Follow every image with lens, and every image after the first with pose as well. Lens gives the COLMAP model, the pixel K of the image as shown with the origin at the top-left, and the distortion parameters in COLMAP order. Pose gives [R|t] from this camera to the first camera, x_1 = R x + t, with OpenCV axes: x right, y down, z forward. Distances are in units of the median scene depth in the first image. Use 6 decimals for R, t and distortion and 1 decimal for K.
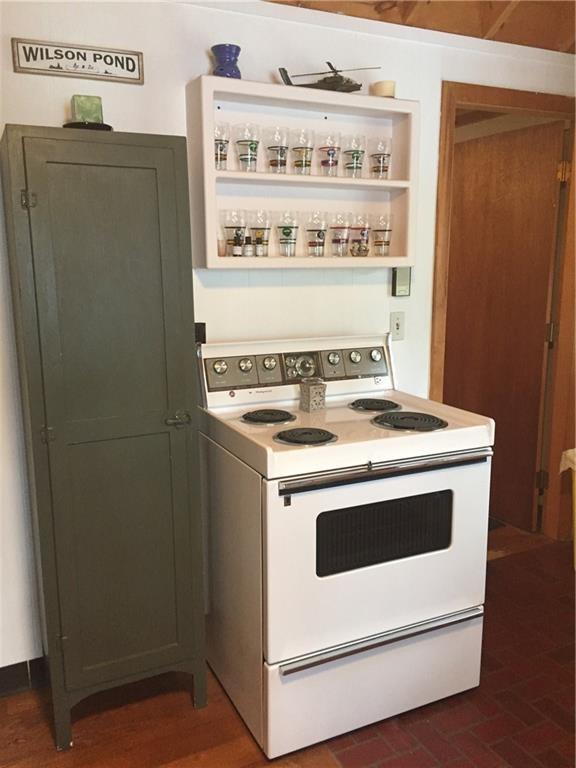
lens RADIAL K [[661.9, 0, 288.0], [0, 661.9, 385.5], [0, 0, 1]] dist [0.060111, -0.075300]
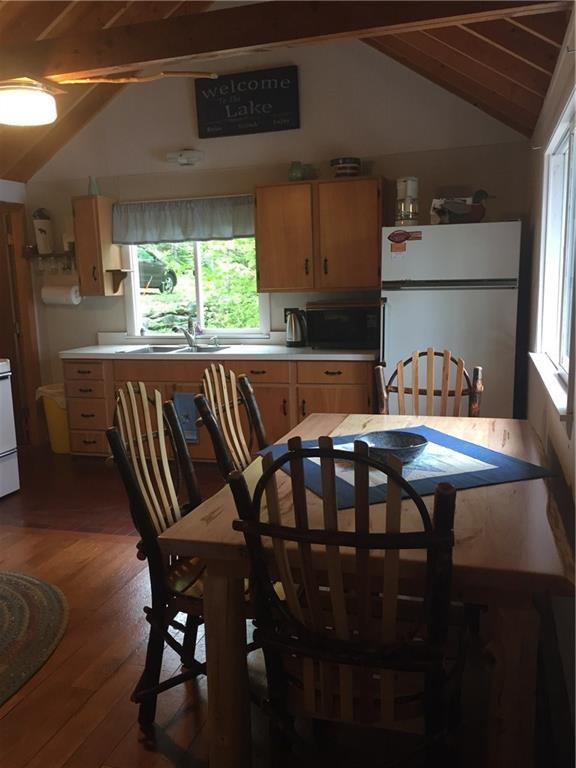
lens RADIAL K [[661.9, 0, 288.5], [0, 661.9, 385.0], [0, 0, 1]] dist [0.060111, -0.075300]
pose [[0.689377, -0.135827, 0.711555, -0.595381], [0.165557, 0.985809, 0.027782, 0.208700], [-0.705231, 0.098651, 0.702081, -1.132128]]
